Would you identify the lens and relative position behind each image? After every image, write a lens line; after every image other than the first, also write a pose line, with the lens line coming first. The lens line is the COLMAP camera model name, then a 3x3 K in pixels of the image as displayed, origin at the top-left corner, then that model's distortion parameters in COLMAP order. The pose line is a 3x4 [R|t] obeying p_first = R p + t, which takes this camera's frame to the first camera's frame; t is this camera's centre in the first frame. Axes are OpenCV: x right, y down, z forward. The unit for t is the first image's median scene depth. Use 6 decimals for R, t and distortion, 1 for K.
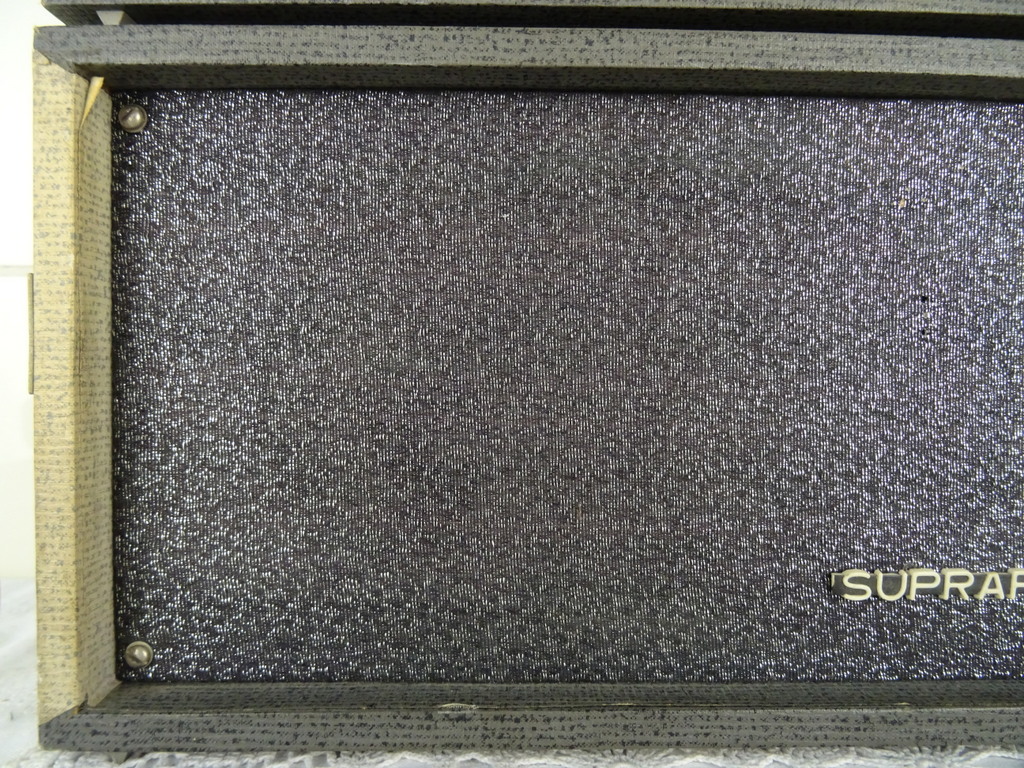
lens RADIAL K [[732.0, 0, 513.5], [0, 732.0, 380.6], [0, 0, 1]] dist [-0.001436, -0.011087]
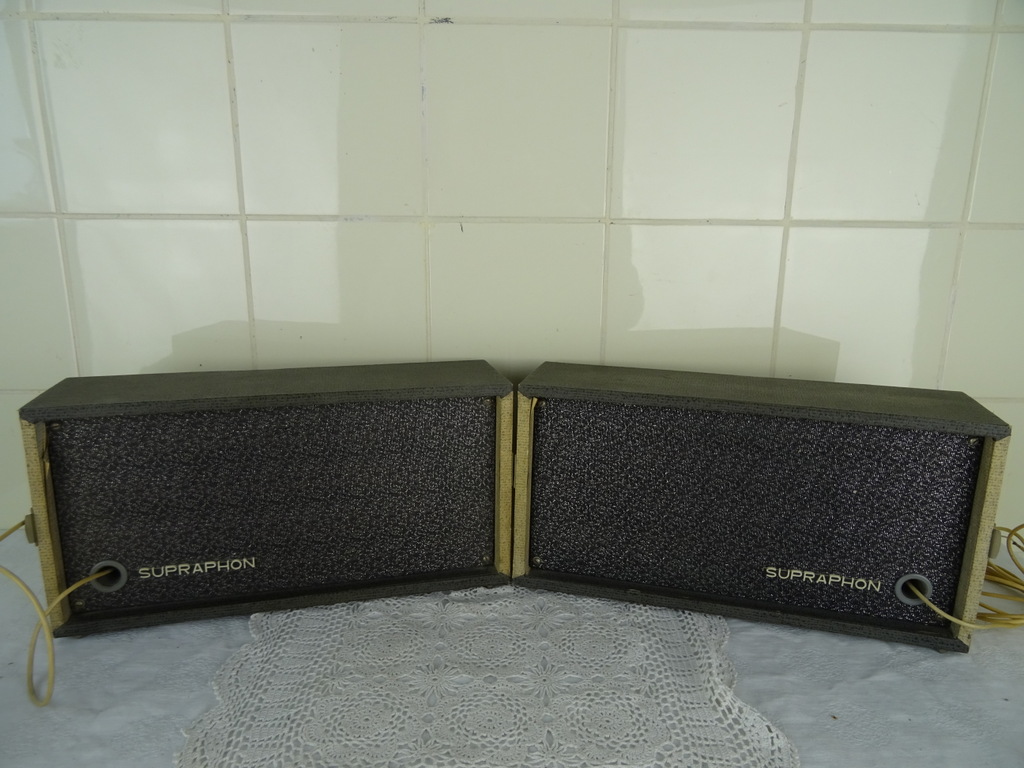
lens RADIAL K [[732.0, 0, 512.7], [0, 732.0, 377.2], [0, 0, 1]] dist [-0.001436, -0.011087]
pose [[0.962572, 0.075781, -0.260216, 0.173506], [-0.025753, 0.981344, 0.190526, -1.057066], [0.269800, -0.176694, 0.946566, -1.996553]]
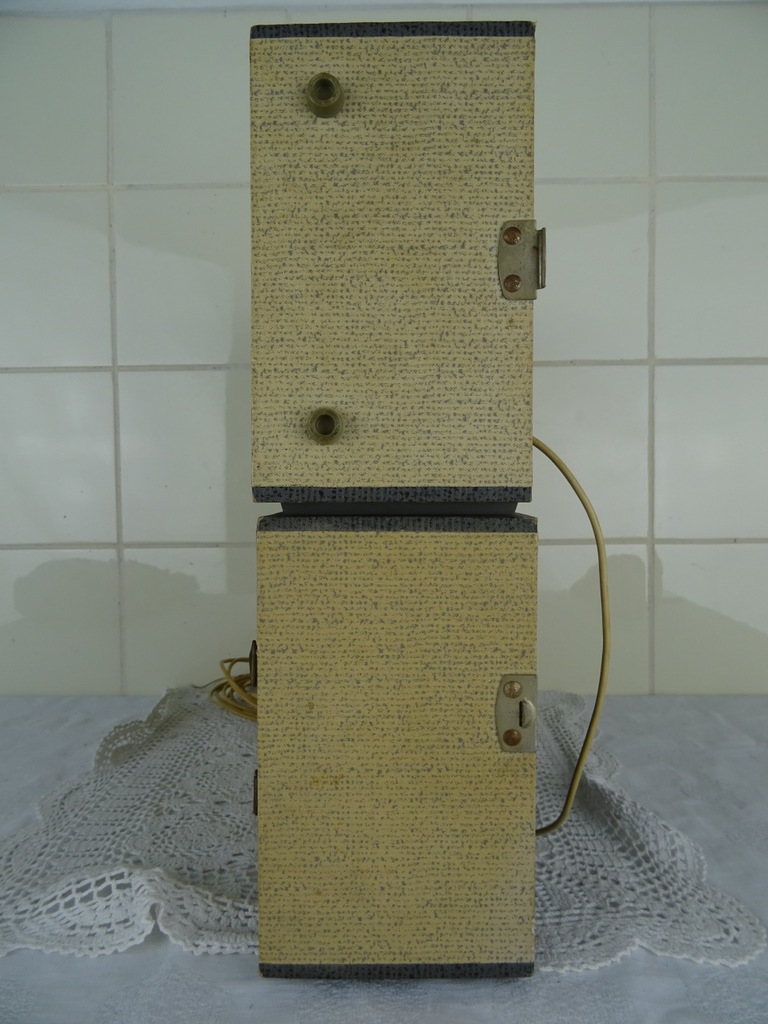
lens RADIAL K [[732.0, 0, 385.6], [0, 732.0, 508.3], [0, 0, 1]] dist [-0.001436, -0.011087]
pose [[0.953377, -0.001234, -0.301779, 0.310461], [-0.006266, 0.999695, -0.023885, -0.352233], [0.301717, 0.024662, 0.953079, -1.905984]]
